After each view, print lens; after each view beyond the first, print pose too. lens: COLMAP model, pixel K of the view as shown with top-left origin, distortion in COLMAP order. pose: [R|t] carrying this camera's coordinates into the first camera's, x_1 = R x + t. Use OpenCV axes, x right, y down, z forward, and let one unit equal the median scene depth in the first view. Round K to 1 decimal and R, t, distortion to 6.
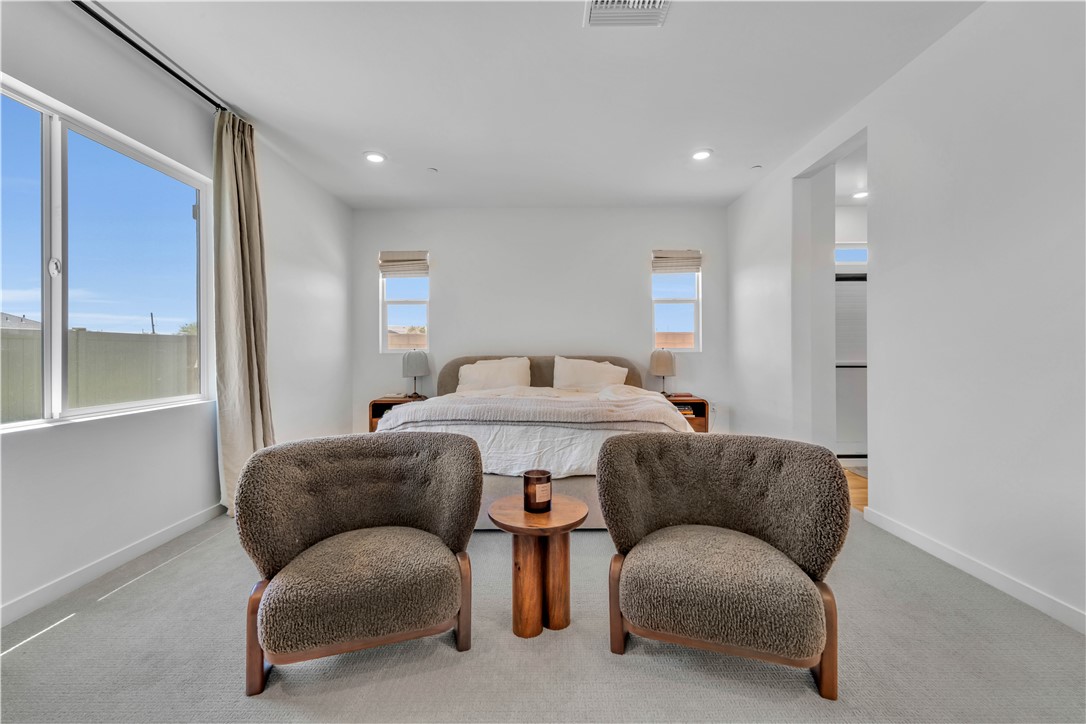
lens RADIAL K [[441.5, 0, 547.5], [0, 441.5, 355.3], [0, 0, 1]] dist [0.013963, 0.000130]
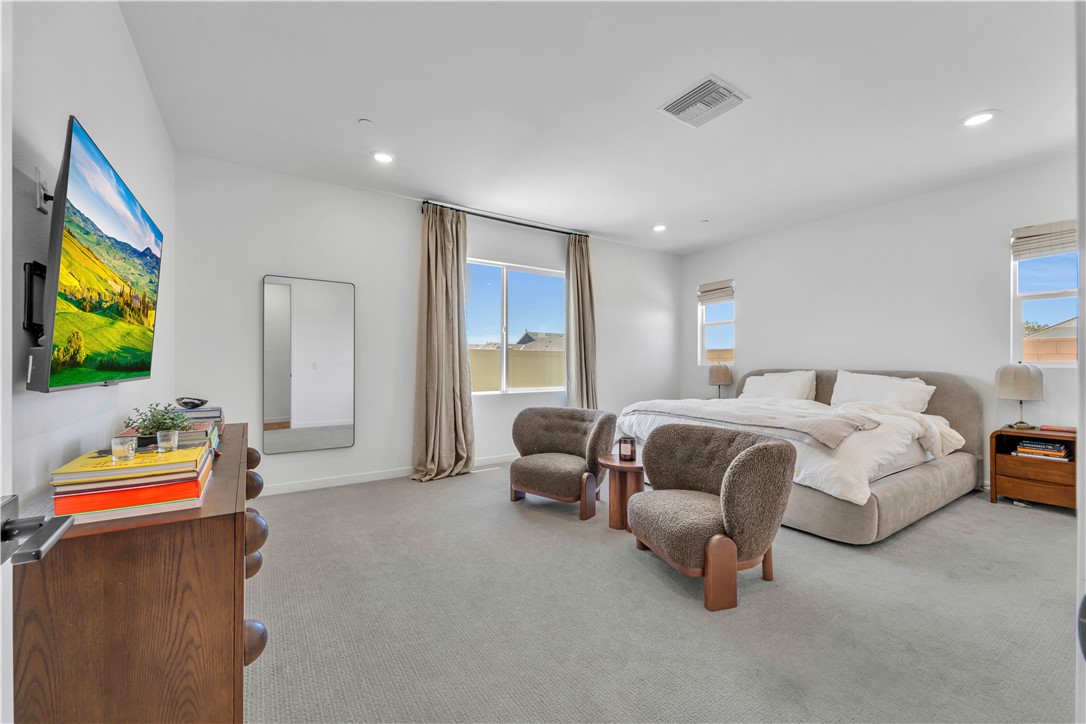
lens RADIAL K [[441.5, 0, 538.8], [0, 441.5, 365.2], [0, 0, 1]] dist [0.013963, 0.000130]
pose [[0.548184, 0.006337, -0.836334, 0.527317], [-0.012287, 0.999924, -0.000477, -0.000781], [0.836268, 0.010538, 0.548220, -0.084345]]
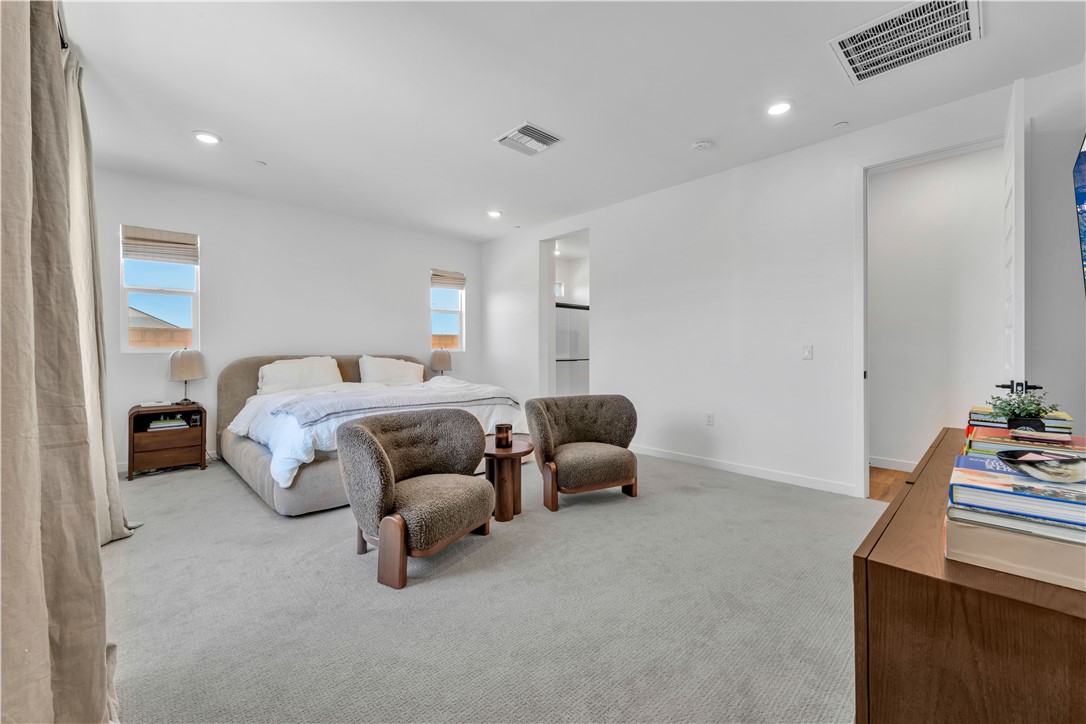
lens RADIAL K [[441.5, 0, 542.5], [0, 441.5, 357.2], [0, 0, 1]] dist [0.013963, 0.000130]
pose [[0.726014, -0.010529, 0.687599, -0.470741], [0.006001, 0.999942, 0.008975, 0.000310], [-0.687653, -0.002389, 0.726035, -0.130190]]
